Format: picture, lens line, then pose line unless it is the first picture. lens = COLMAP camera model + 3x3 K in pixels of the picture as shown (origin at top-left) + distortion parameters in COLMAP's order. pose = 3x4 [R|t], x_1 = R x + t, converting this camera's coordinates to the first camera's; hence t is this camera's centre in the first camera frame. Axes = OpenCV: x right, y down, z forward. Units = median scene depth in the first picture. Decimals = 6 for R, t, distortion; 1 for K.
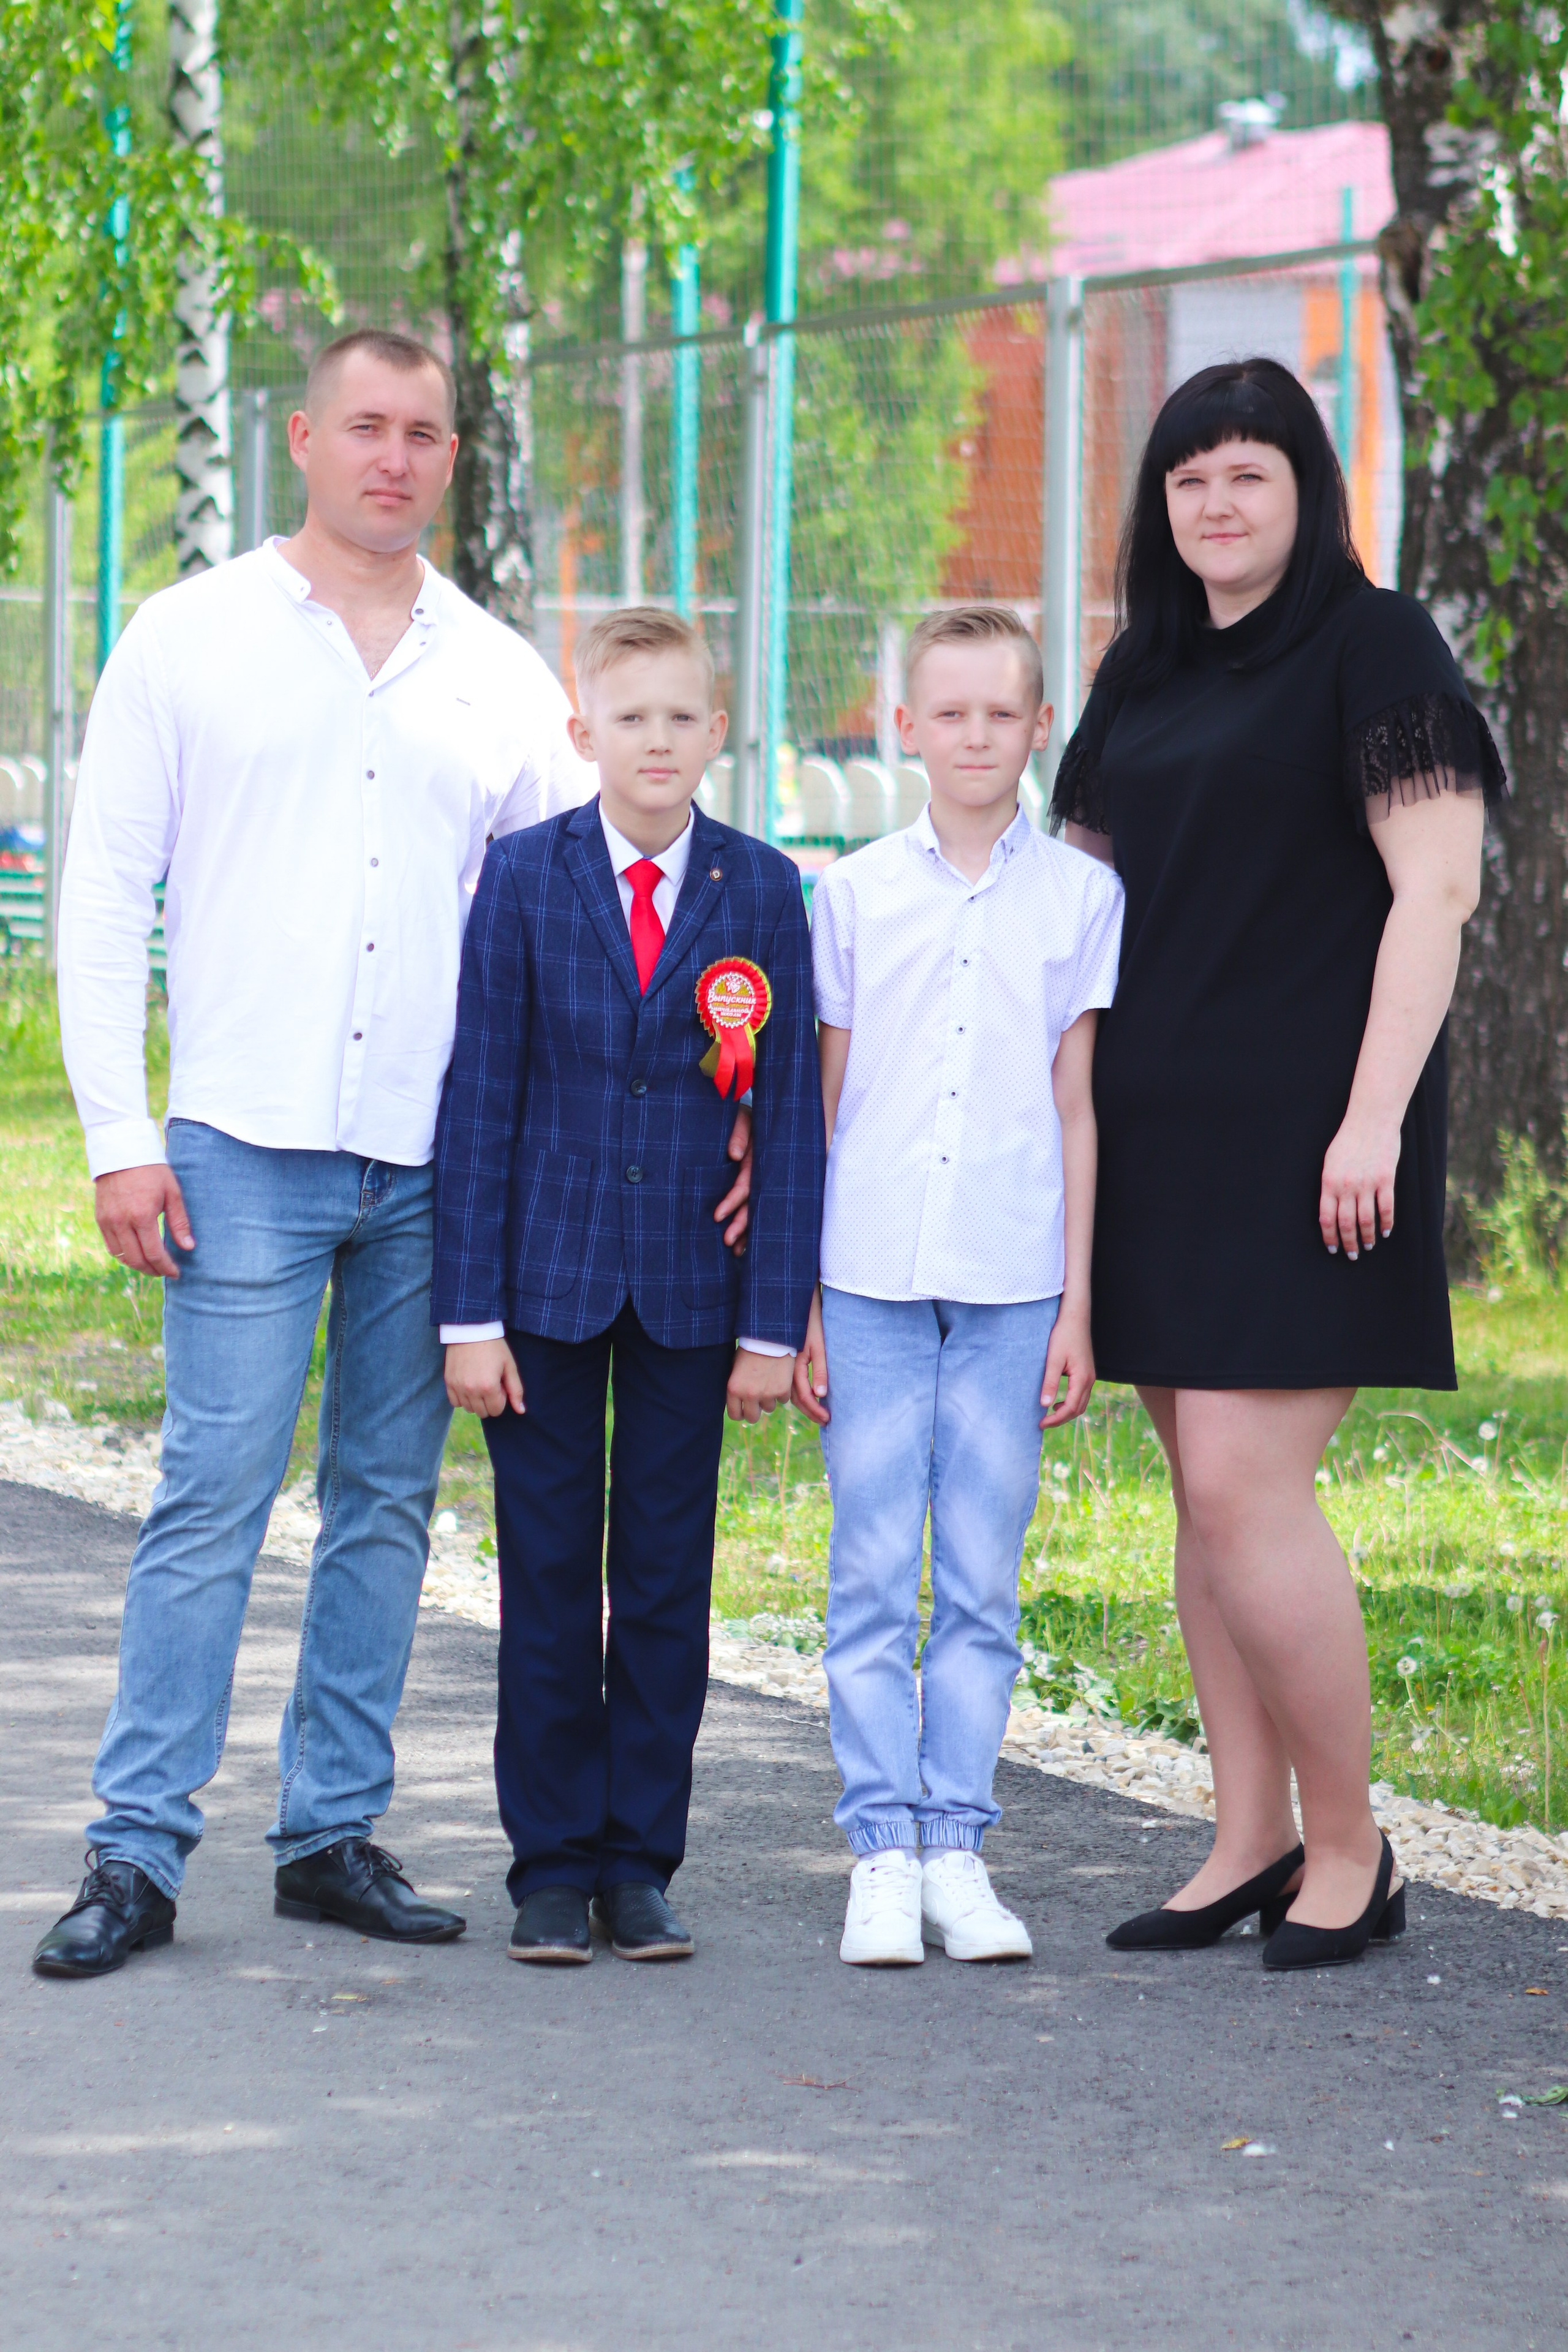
lens RADIAL K [[7568.4, 0, 783.9], [0, 7568.4, 1177.5], [0, 0, 1]] dist [0.209307, 0.174795]
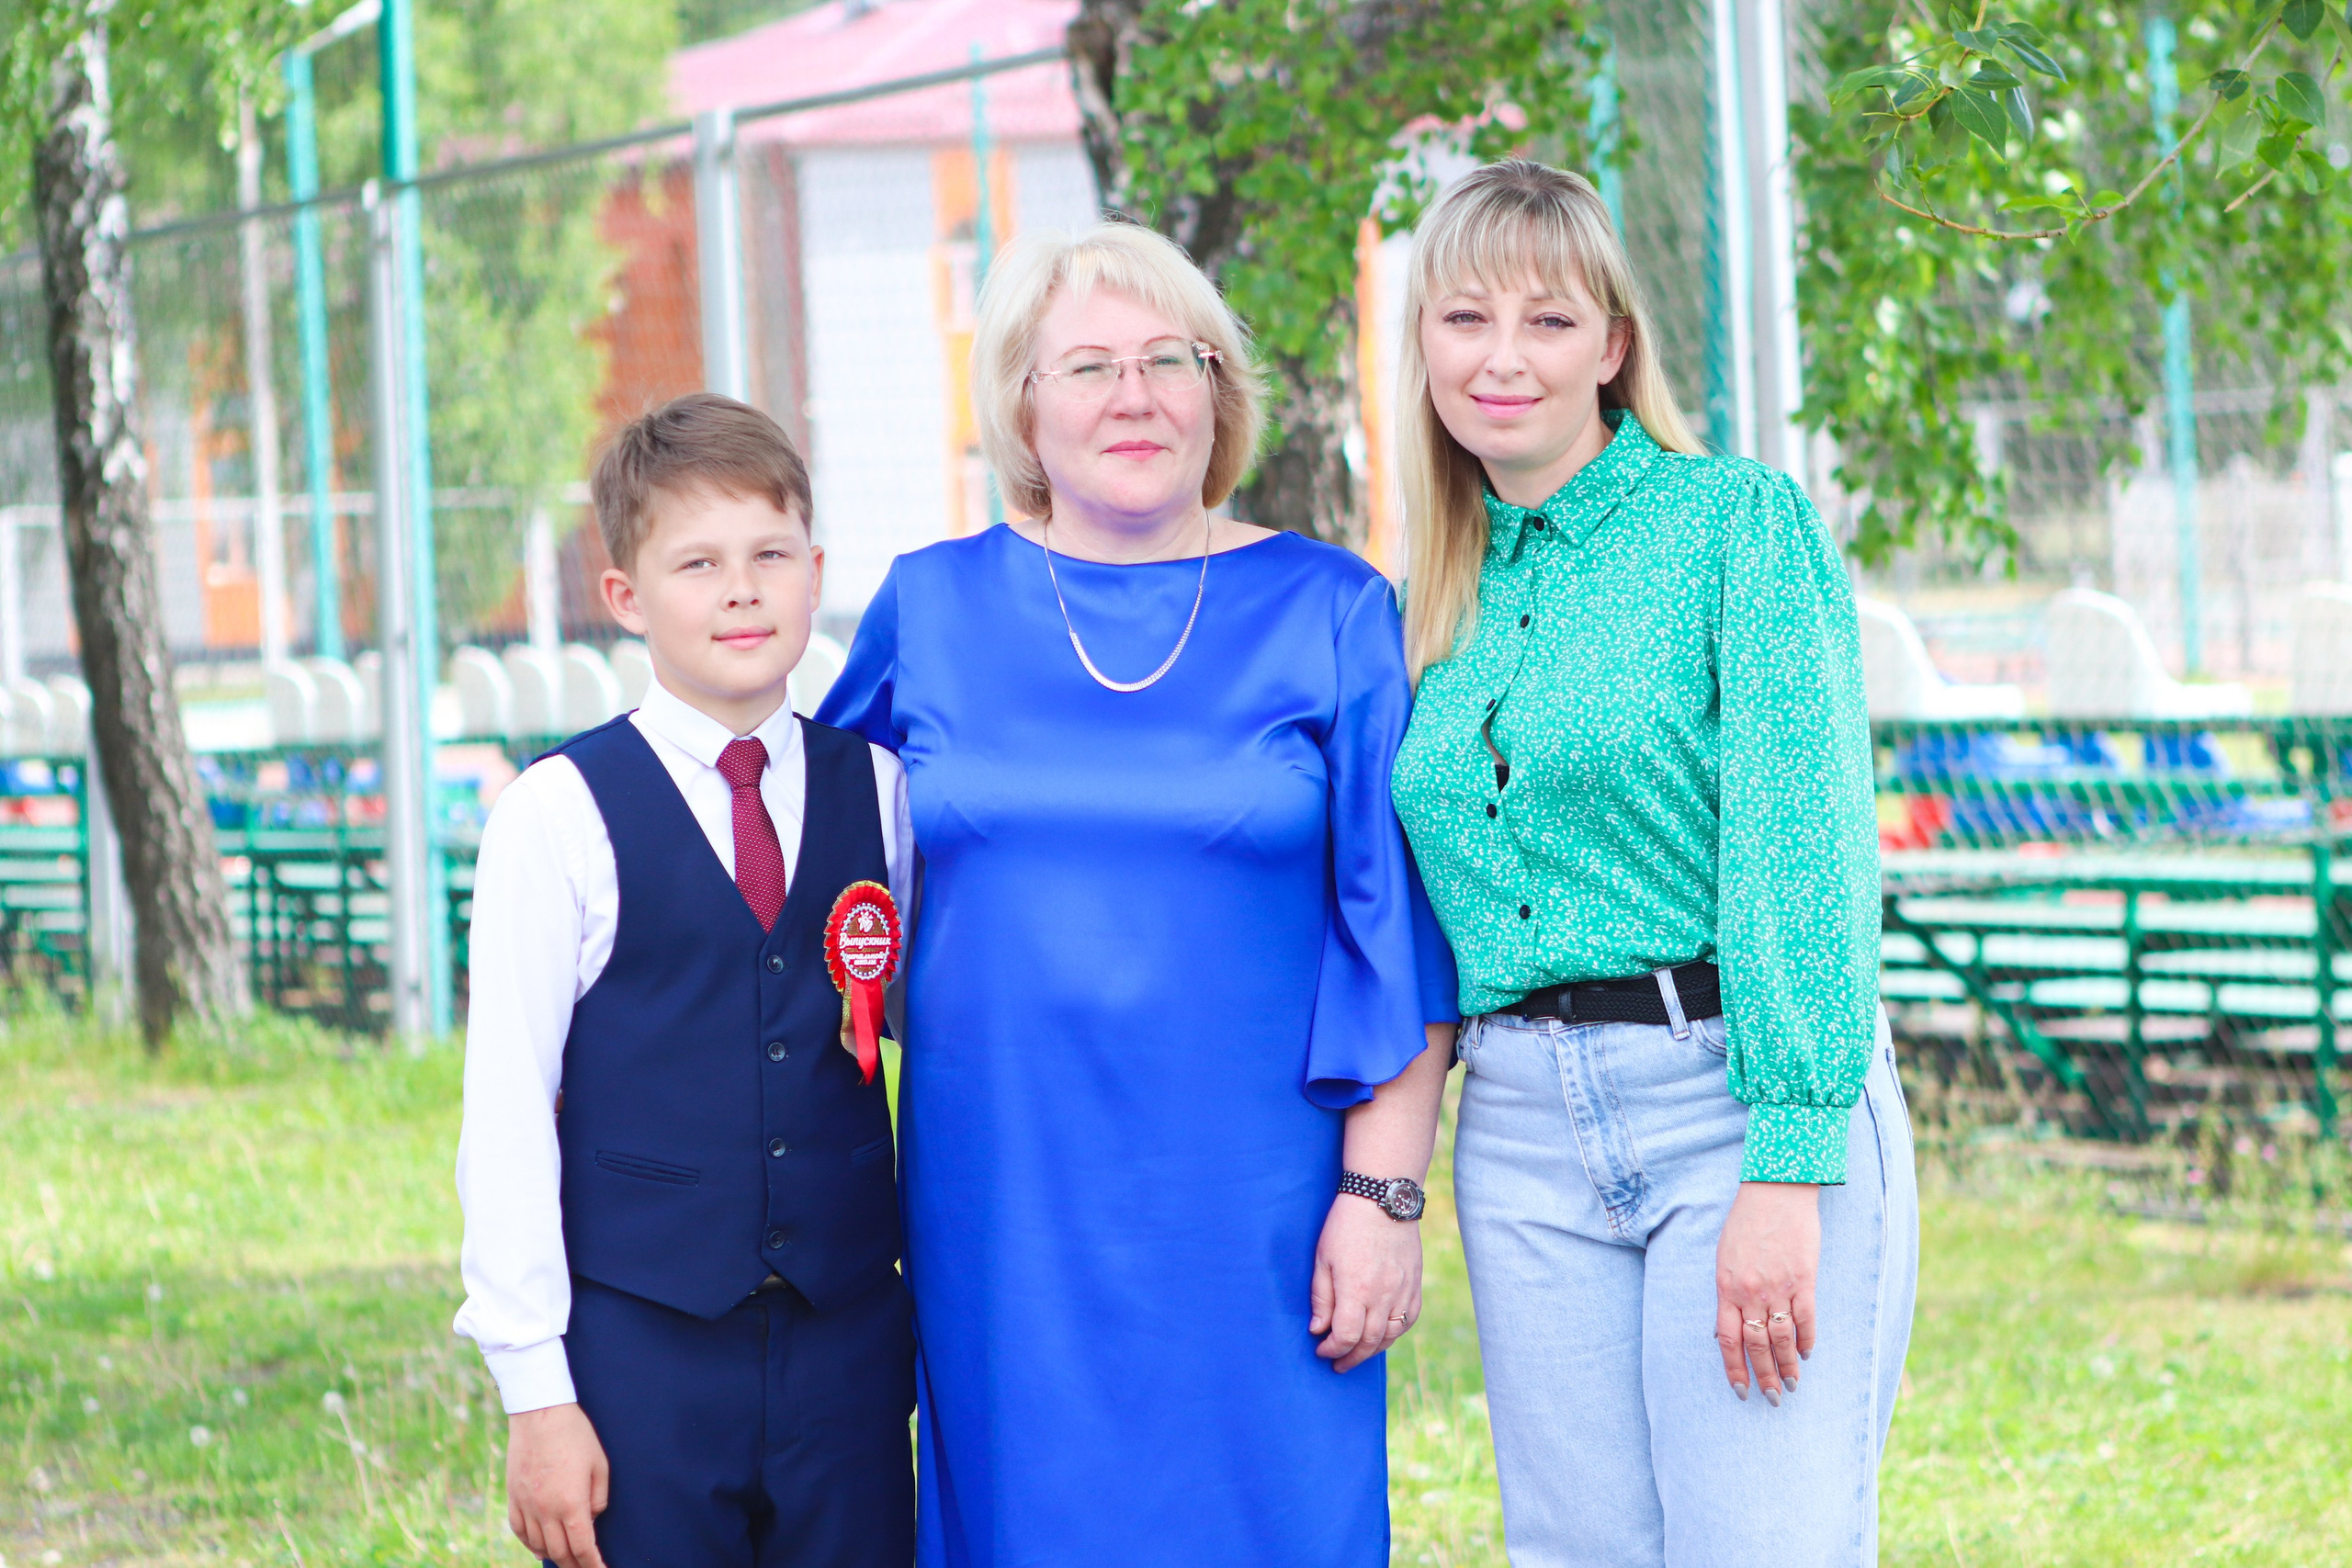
lens RADIAL K [[7388.6, 0, 1176.0], [0, 7388.6, 782.7], [0, 0, 1]] dist [0.175259, -0.152498]
pose [[0.993198, -0.061970, 0.098573, -0.000204], [0.065421, 0.997339, -0.032175, -0.005090], [-0.096317, 0.038404, 0.994610, 0.105317]]
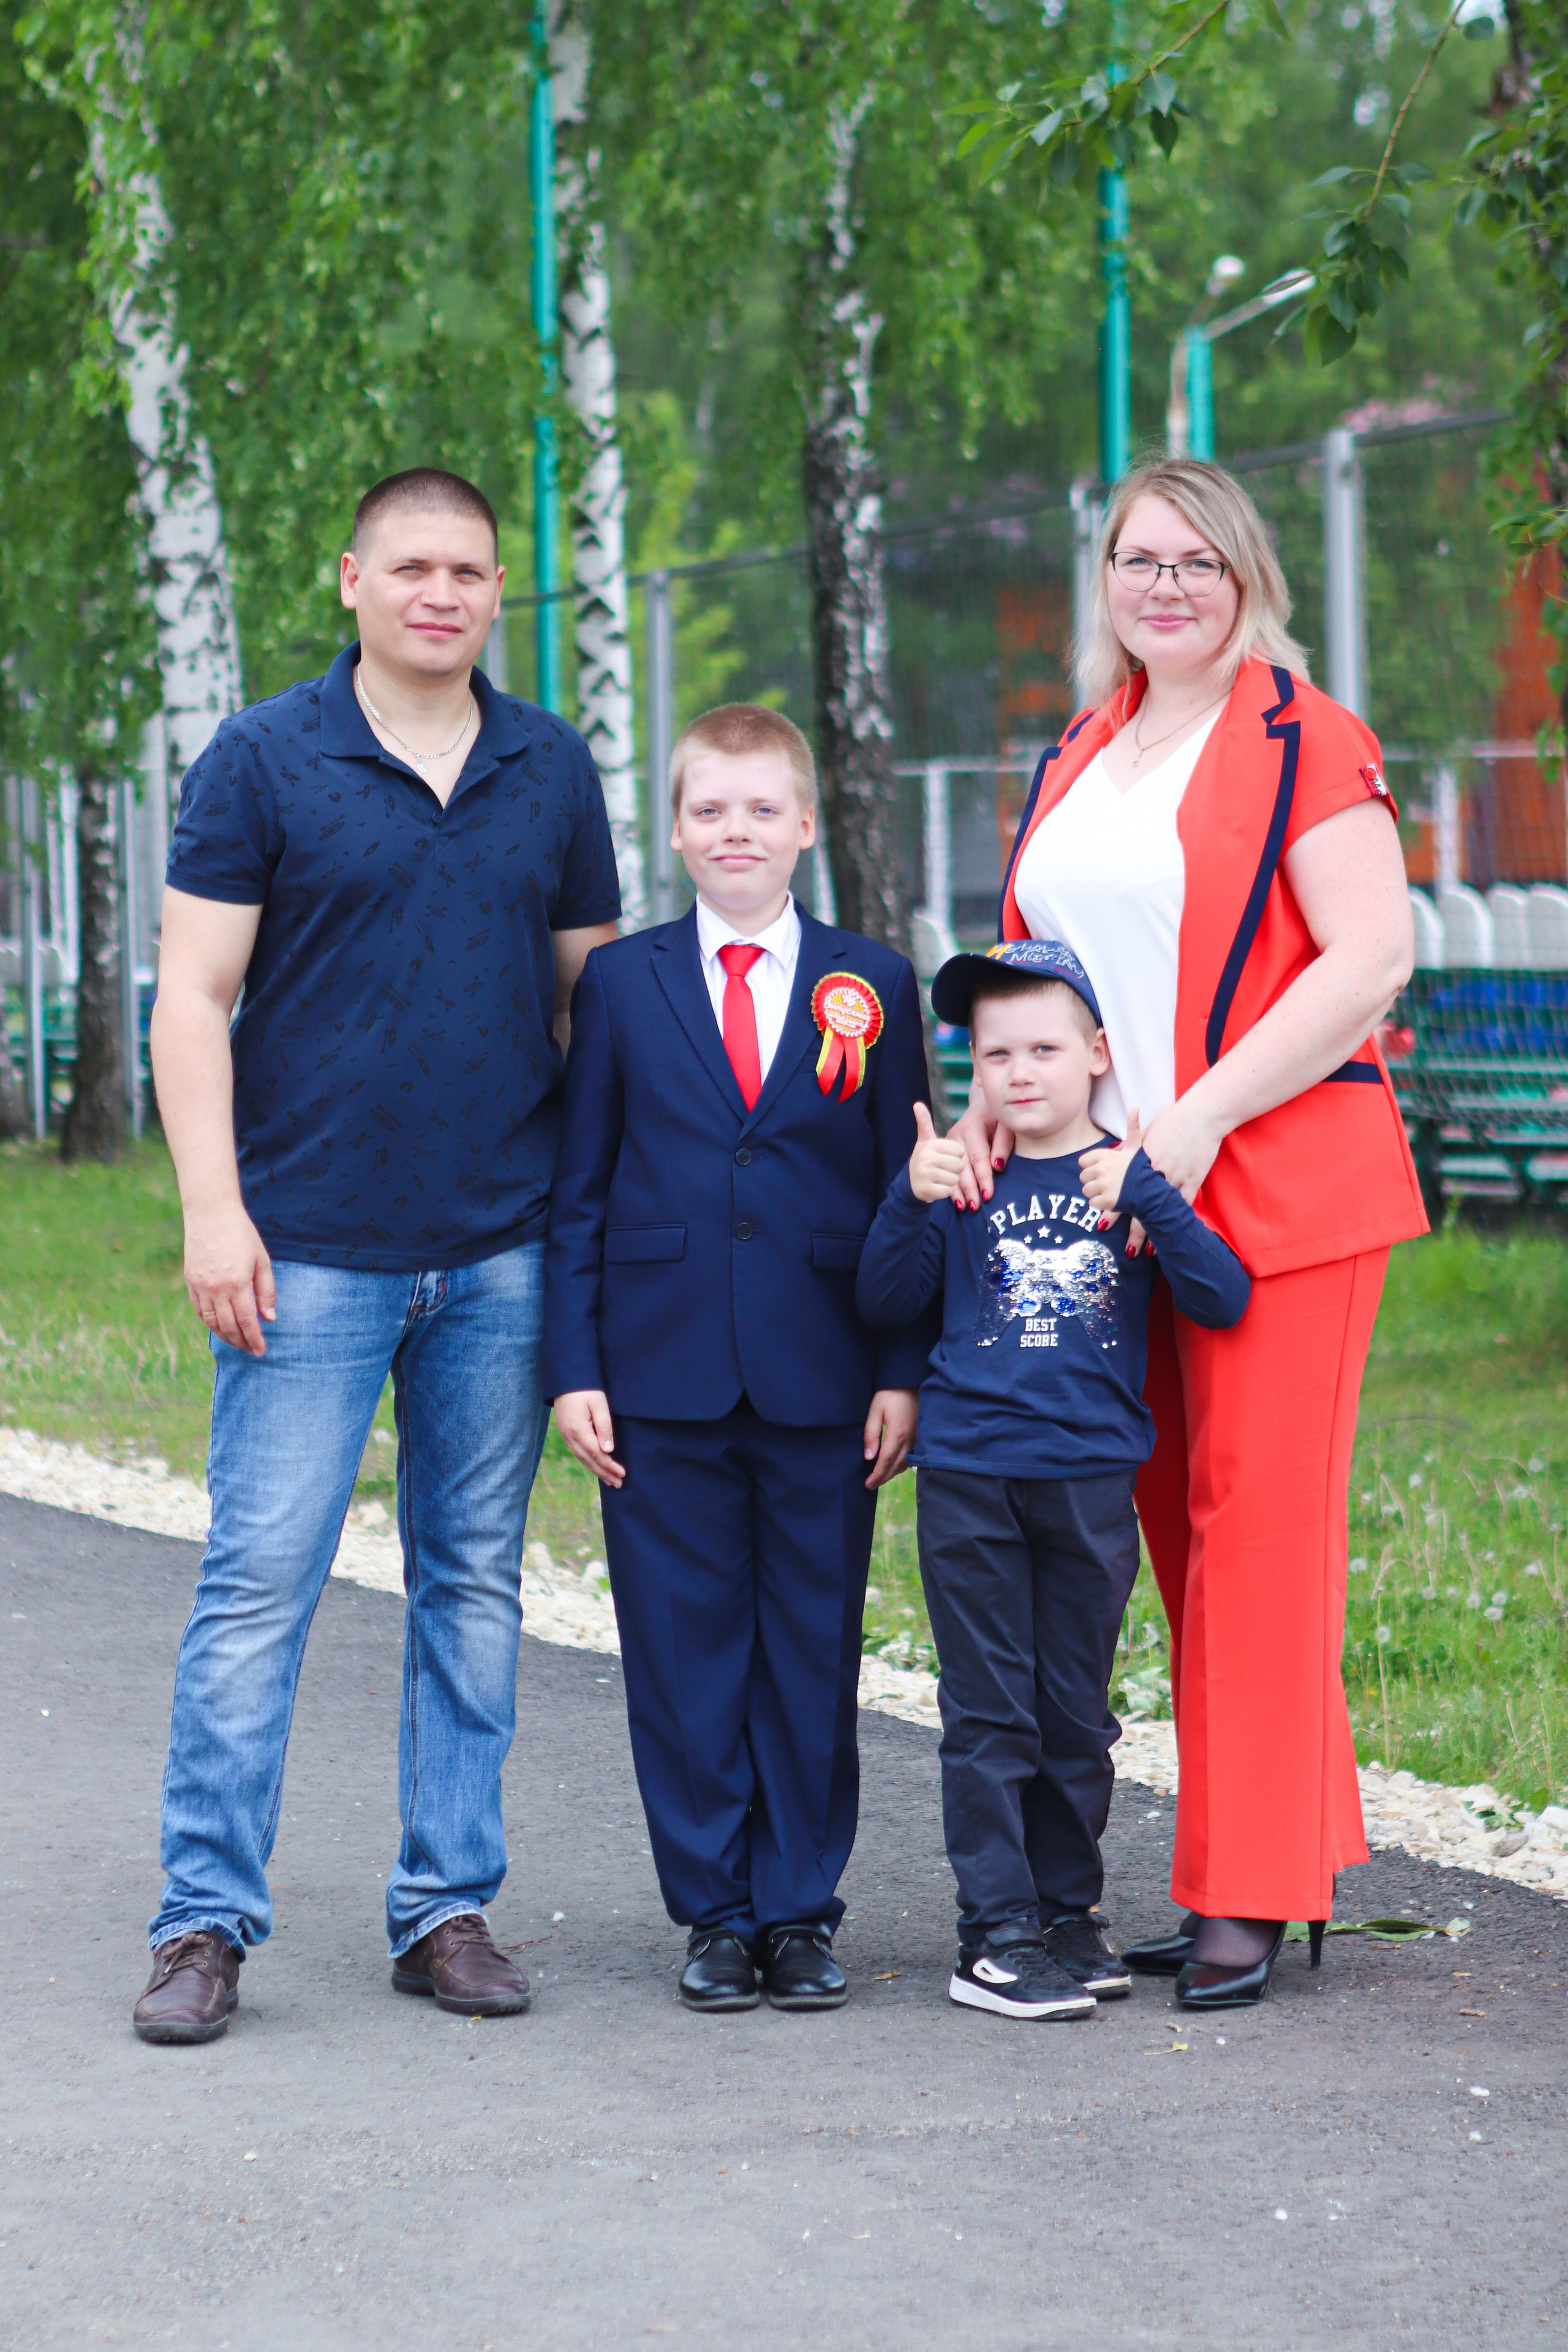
lens RADIAL K [[7684.1, 0, 788.8], [0, 7684.1, 1178.8], [0, 0, 1]] dist [0.251204, 1.752043]
pose [[0.995048, -0.034302, -0.093284, 0.056016], [0.032191, 0.999193, -0.024041, 0.009577], [0.094033, 0.020919, 0.995349, -0.082411]]
